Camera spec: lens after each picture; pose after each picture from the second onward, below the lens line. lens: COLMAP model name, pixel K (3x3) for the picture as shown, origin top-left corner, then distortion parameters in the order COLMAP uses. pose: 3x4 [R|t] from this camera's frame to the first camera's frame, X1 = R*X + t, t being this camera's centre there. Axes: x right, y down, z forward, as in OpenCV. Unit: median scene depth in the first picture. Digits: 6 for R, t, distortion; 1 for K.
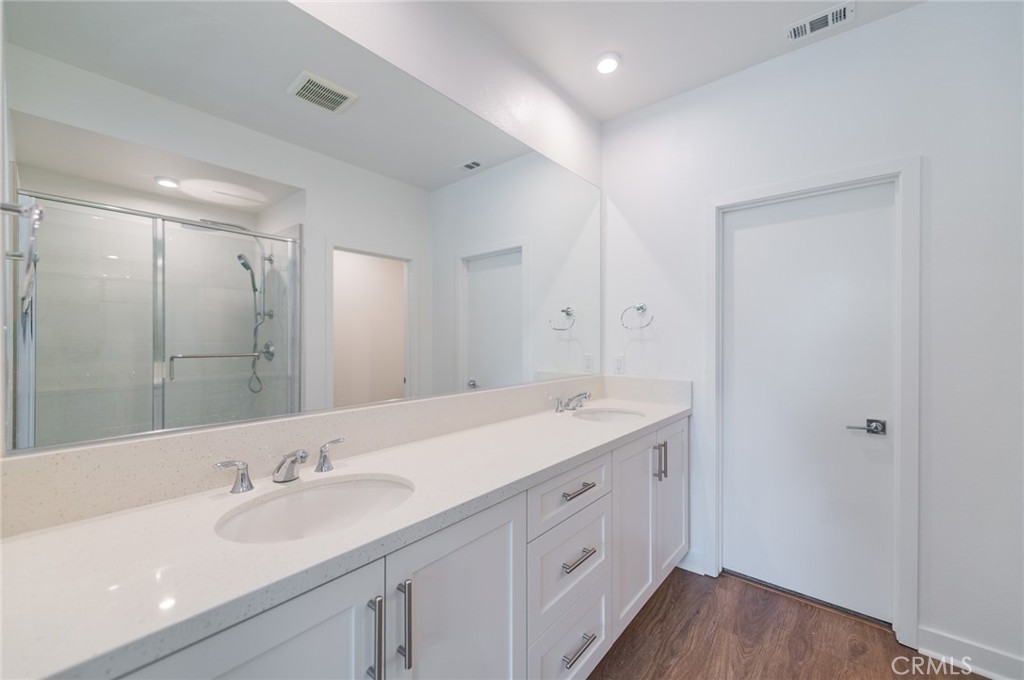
lens RADIAL K [[402.8, 0, 504.7], [0, 402.8, 345.8], [0, 0, 1]] dist [0.010570, -0.002415]
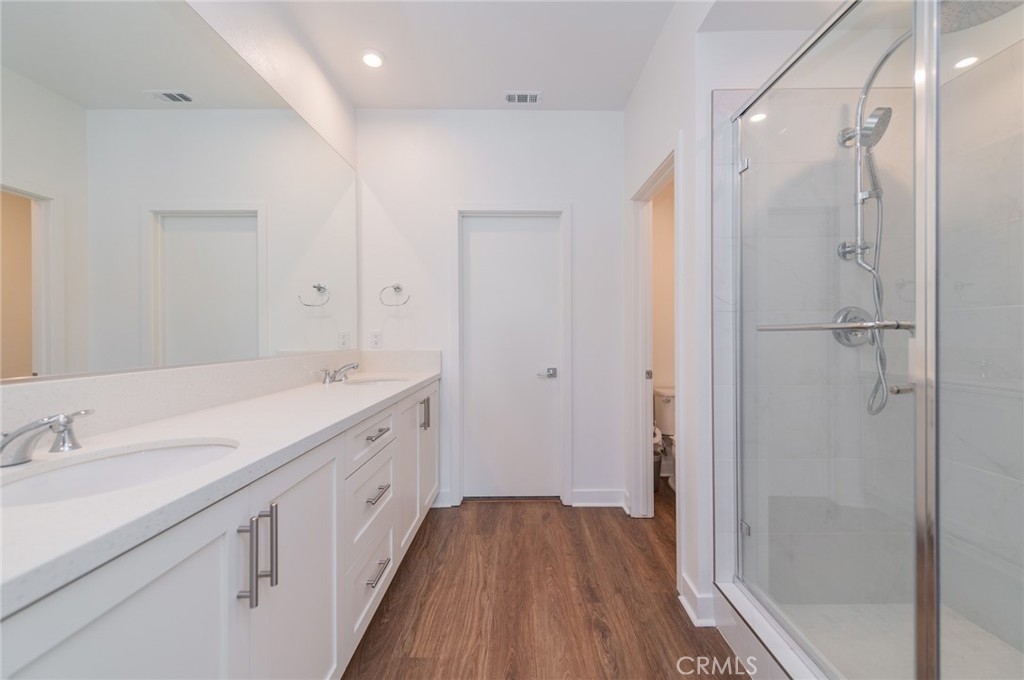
lens RADIAL K [[402.8, 0, 520.7], [0, 402.8, 338.4], [0, 0, 1]] dist [0.010570, -0.002415]
pose [[0.760172, -0.009653, 0.649650, -0.168871], [0.008085, 0.999953, 0.005397, 0.056954], [-0.649672, 0.001150, 0.760214, -0.090480]]
